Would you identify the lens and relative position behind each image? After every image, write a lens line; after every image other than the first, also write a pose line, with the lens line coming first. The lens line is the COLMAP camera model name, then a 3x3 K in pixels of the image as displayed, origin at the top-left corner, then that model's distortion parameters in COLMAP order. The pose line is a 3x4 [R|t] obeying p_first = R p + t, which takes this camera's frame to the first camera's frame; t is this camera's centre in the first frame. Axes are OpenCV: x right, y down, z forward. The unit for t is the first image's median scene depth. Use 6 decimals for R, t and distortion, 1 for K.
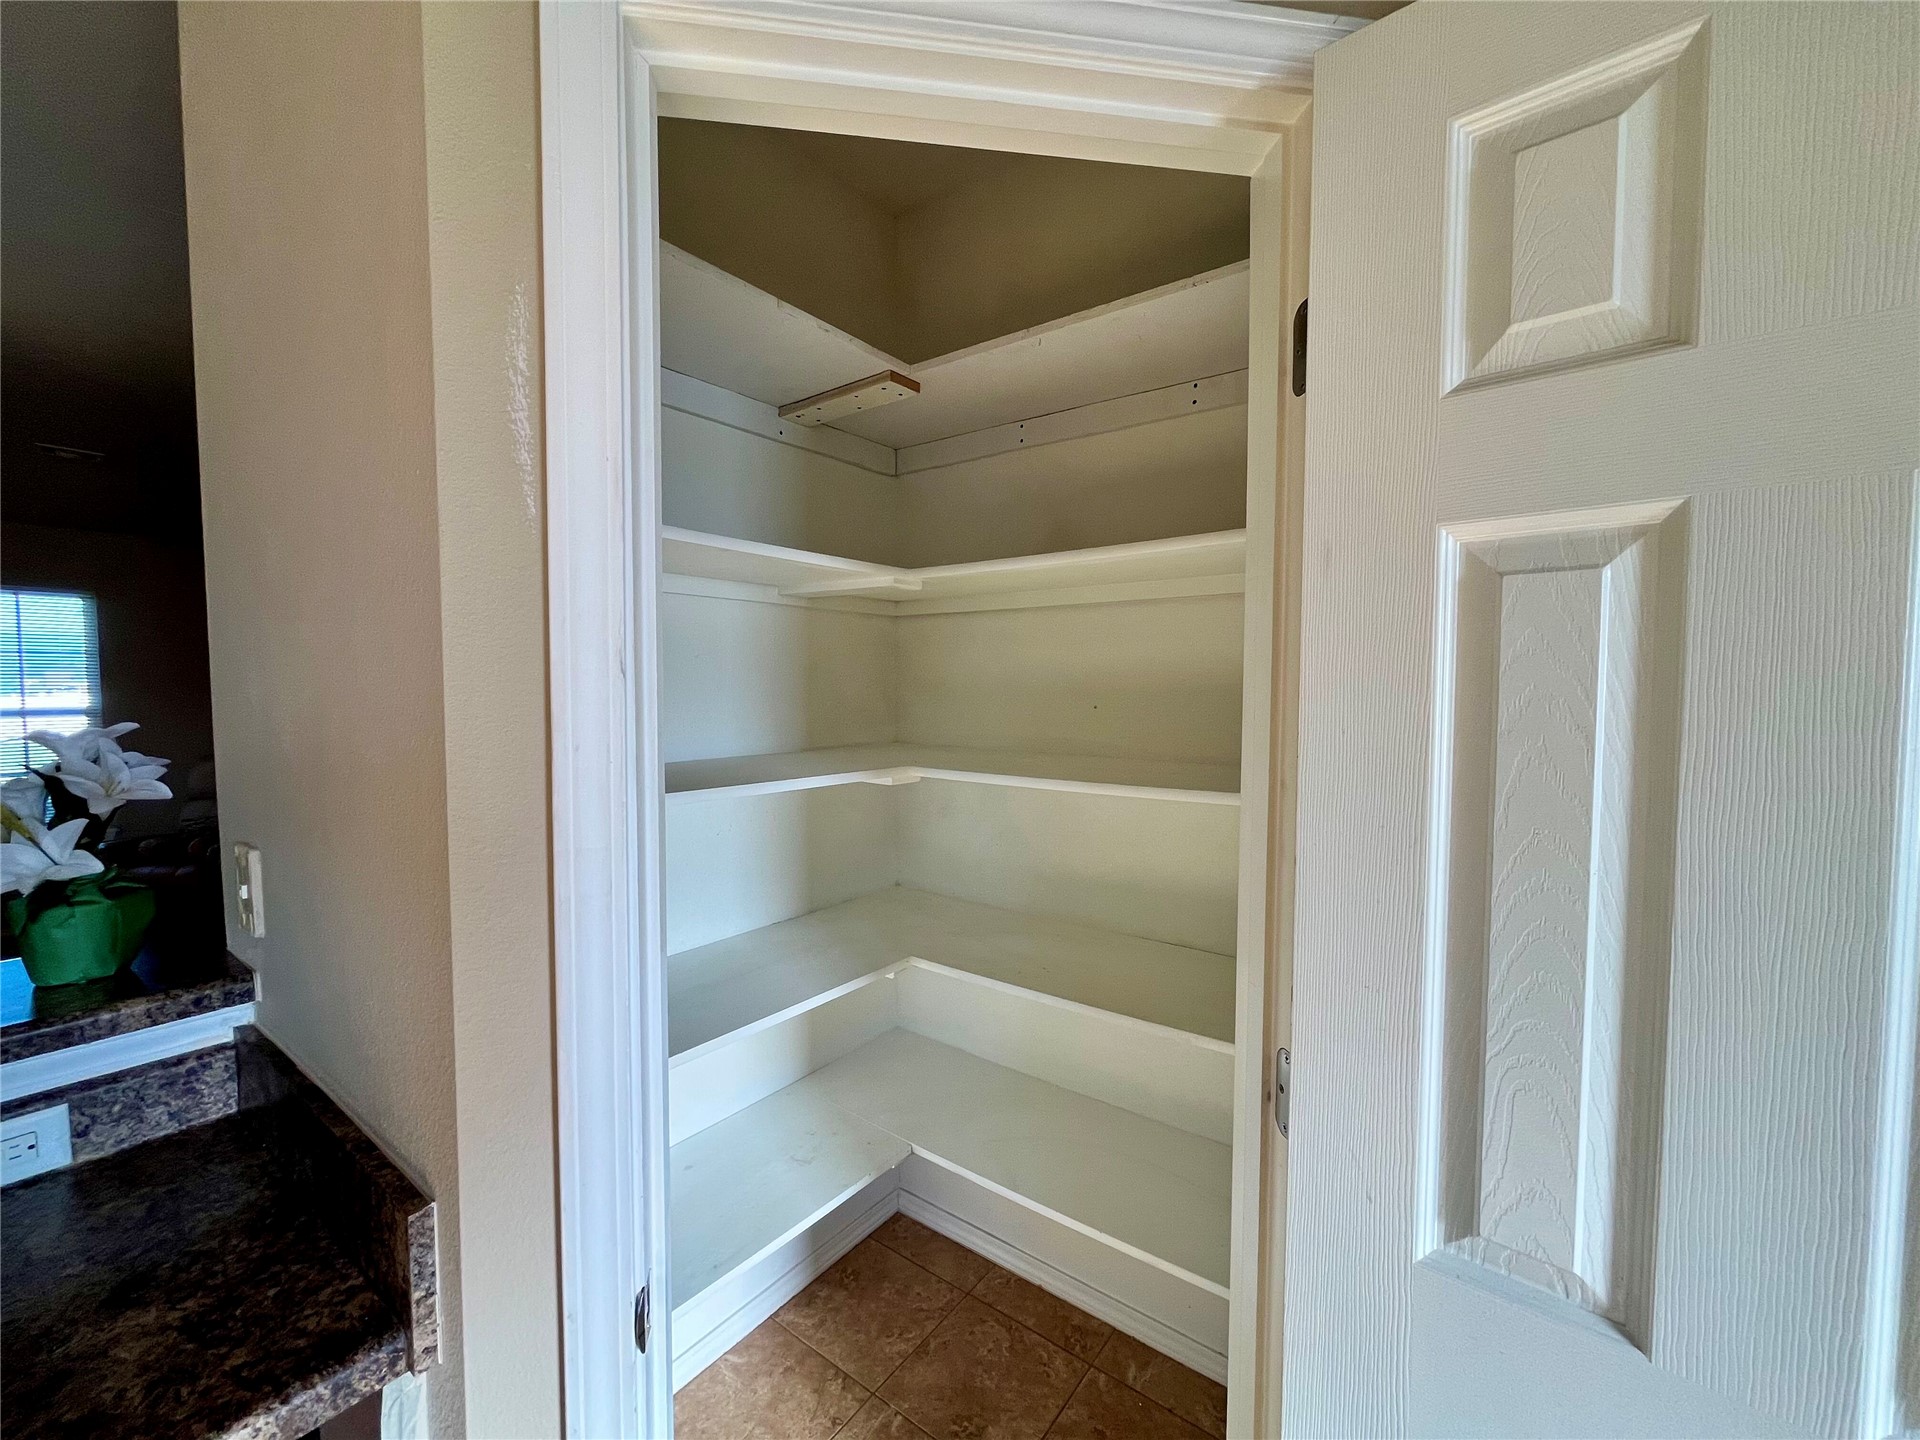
lens RADIAL K [[774.2, 0, 964.5], [0, 774.2, 717.8], [0, 0, 1]] dist [-0.001860, -0.000316]
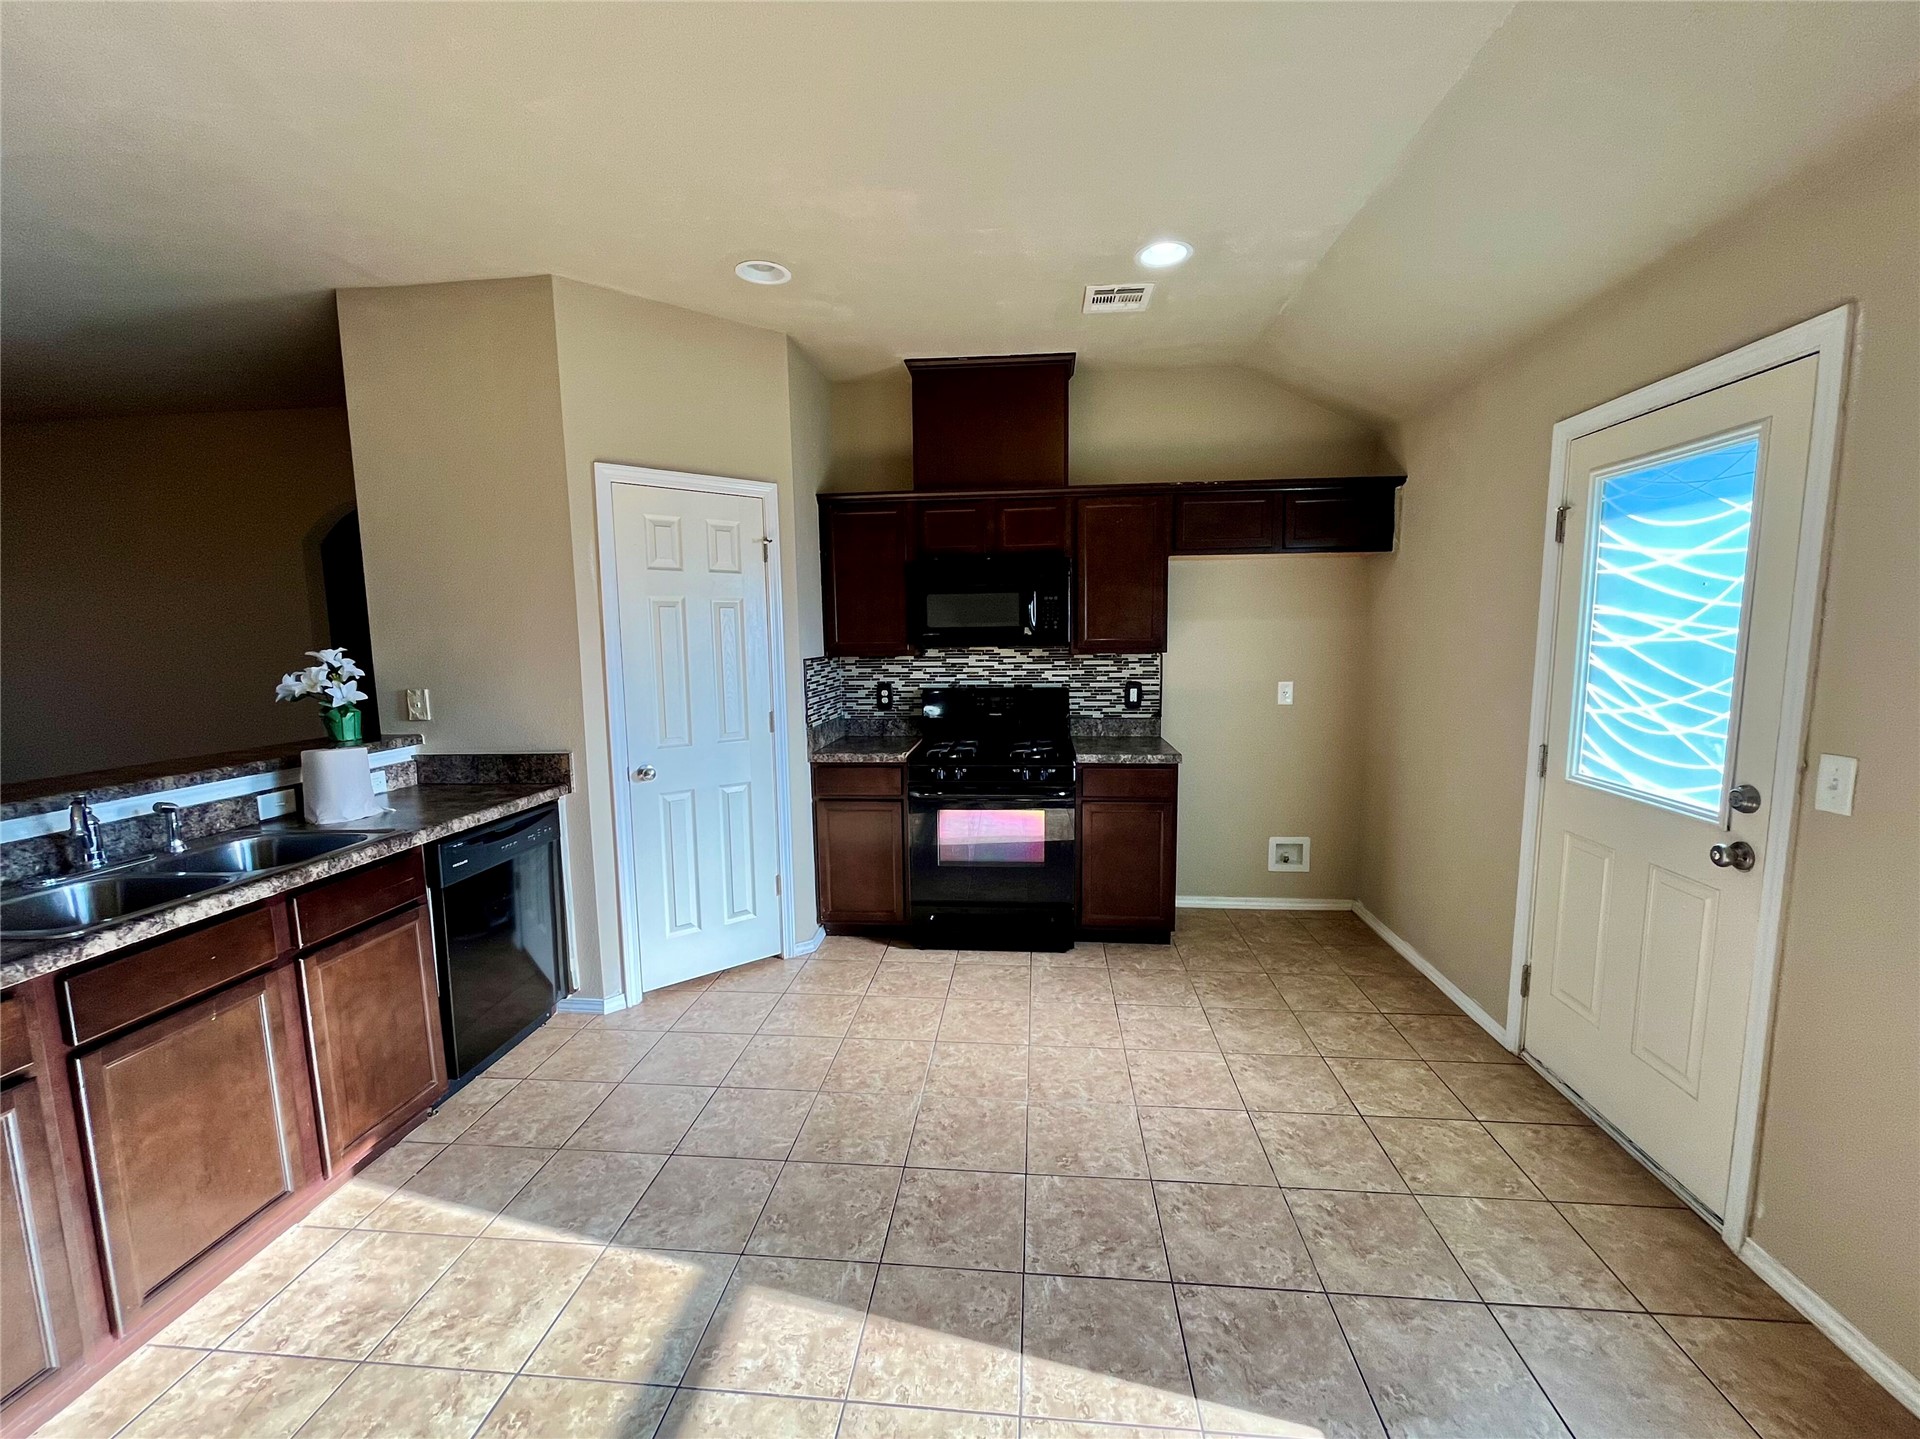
lens RADIAL K [[774.2, 0, 971.7], [0, 774.2, 721.7], [0, 0, 1]] dist [-0.001860, -0.000316]
pose [[0.851840, -0.068867, 0.519256, -0.701612], [0.038508, 0.996870, 0.069039, 0.172175], [-0.522385, -0.038815, 0.851826, -2.580719]]
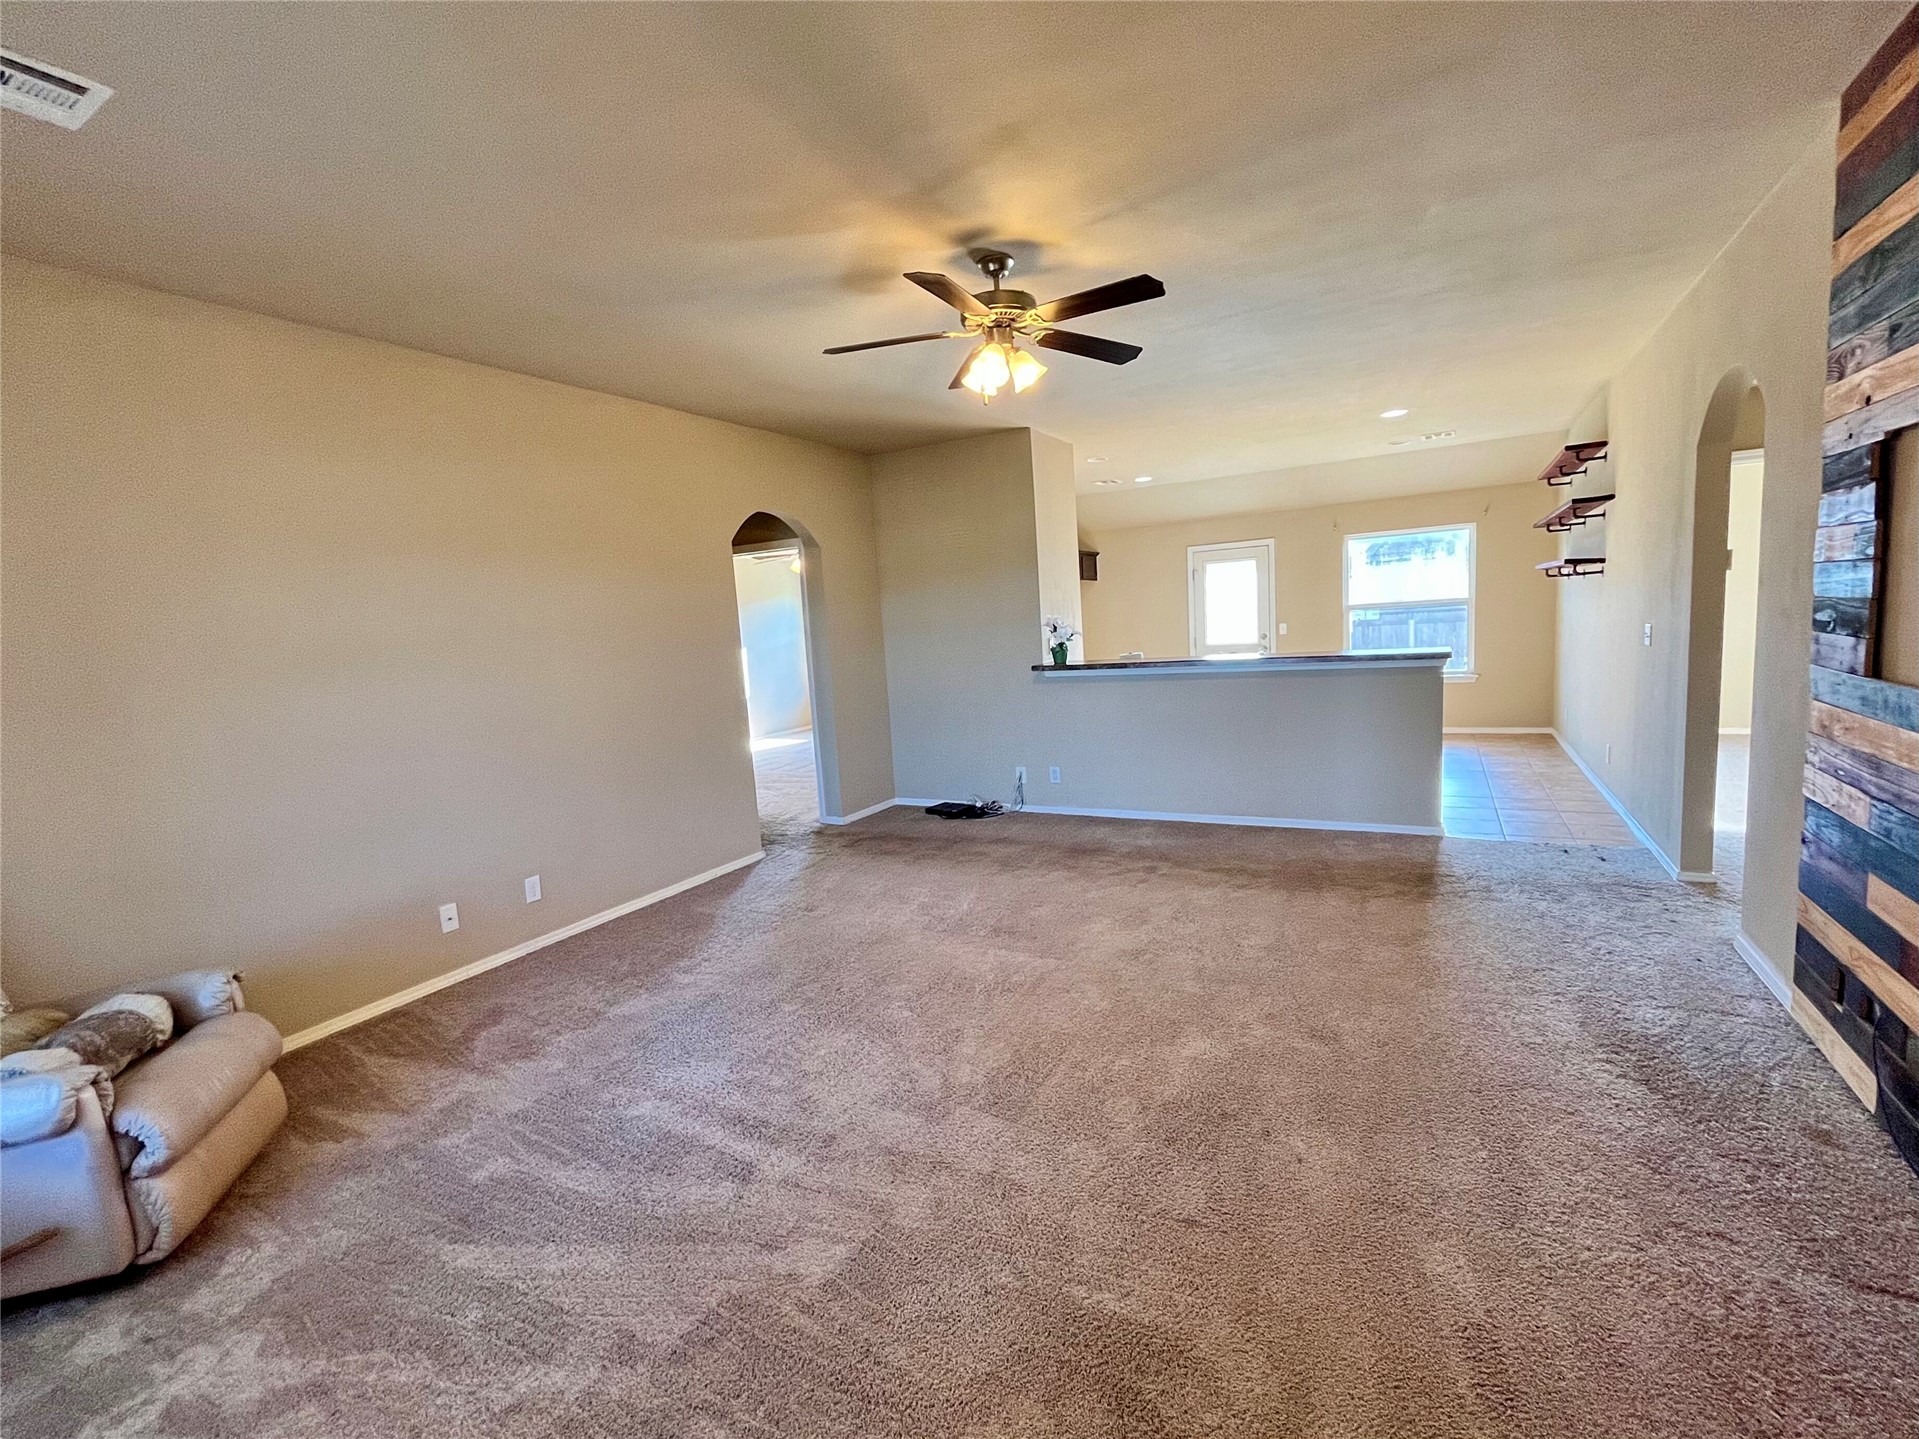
lens RADIAL K [[863.4, 0, 959.0], [0, 863.4, 731.6], [0, 0, 1]] dist [0.004698, 0.000001]
pose [[-0.144259, -0.112641, 0.983108, -7.191043], [0.116913, 0.984601, 0.129968, -0.049921], [-0.982609, 0.133687, -0.128868, 2.660361]]
